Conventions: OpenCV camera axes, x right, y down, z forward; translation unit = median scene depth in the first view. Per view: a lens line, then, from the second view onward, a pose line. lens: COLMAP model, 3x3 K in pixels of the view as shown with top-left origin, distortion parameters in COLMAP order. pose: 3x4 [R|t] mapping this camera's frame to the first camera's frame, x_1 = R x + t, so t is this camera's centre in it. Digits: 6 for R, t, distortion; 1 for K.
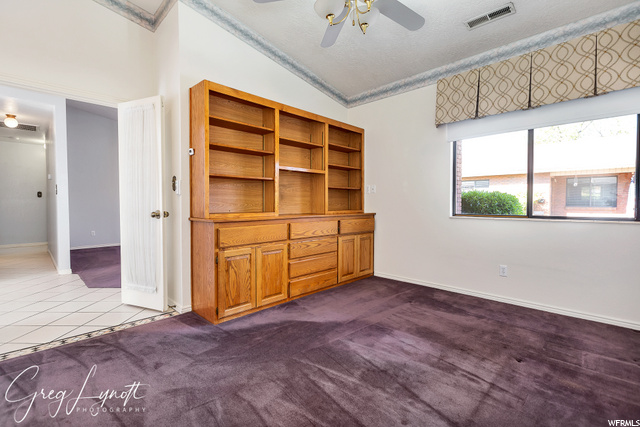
lens RADIAL K [[288.5, 0, 315.3], [0, 288.5, 210.7], [0, 0, 1]] dist [0.006189, 0.000726]
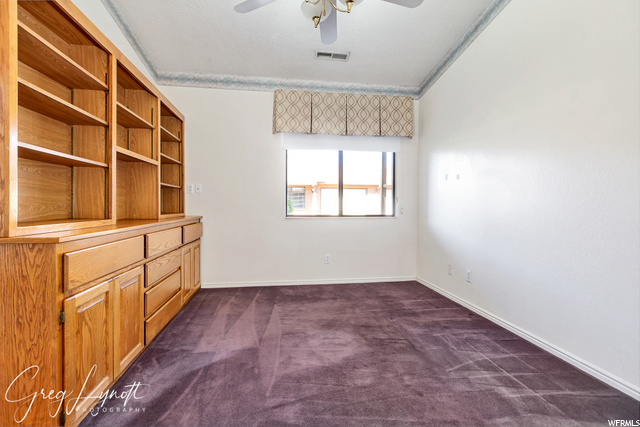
lens RADIAL K [[288.5, 0, 315.9], [0, 288.5, 211.3], [0, 0, 1]] dist [0.006189, 0.000726]
pose [[0.610264, -0.013784, 0.792078, -0.377987], [0.018531, 0.999823, 0.003122, -0.005784], [-0.791981, 0.012773, 0.610412, 0.271373]]
